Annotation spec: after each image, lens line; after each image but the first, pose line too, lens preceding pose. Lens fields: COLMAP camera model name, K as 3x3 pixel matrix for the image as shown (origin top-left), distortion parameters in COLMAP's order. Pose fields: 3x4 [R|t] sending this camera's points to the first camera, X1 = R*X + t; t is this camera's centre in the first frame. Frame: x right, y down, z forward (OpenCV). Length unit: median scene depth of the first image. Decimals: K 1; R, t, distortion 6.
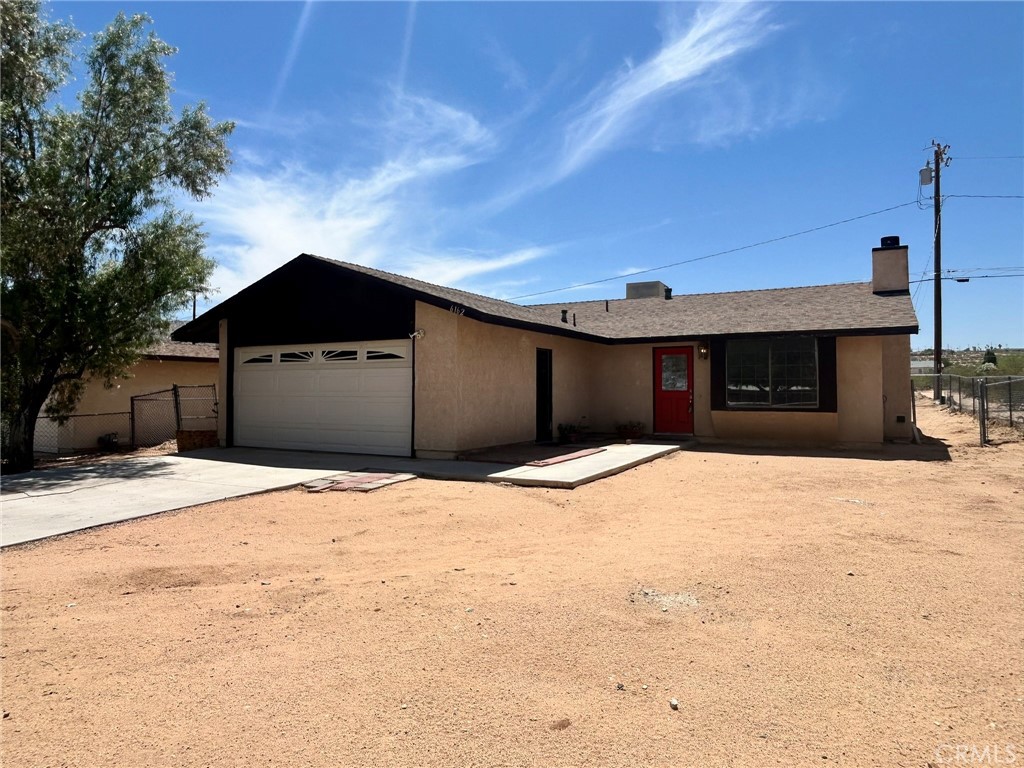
lens RADIAL K [[621.5, 0, 513.0], [0, 621.5, 360.2], [0, 0, 1]] dist [-0.013007, -0.001712]
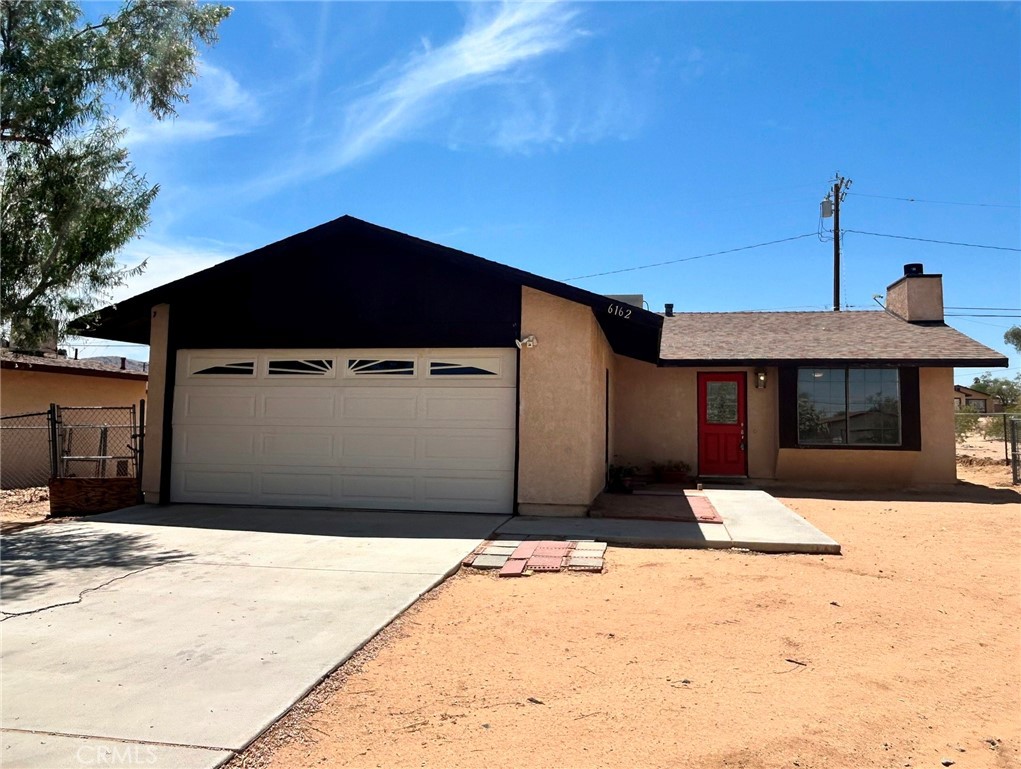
lens RADIAL K [[722.7, 0, 510.5], [0, 722.7, 383.9], [0, 0, 1]] dist [-0.003740, -0.003983]
pose [[0.947346, 0.030598, 0.318747, -0.317528], [-0.029679, 0.999530, -0.007743, 0.010000], [-0.318834, -0.002125, 0.947808, 0.159384]]
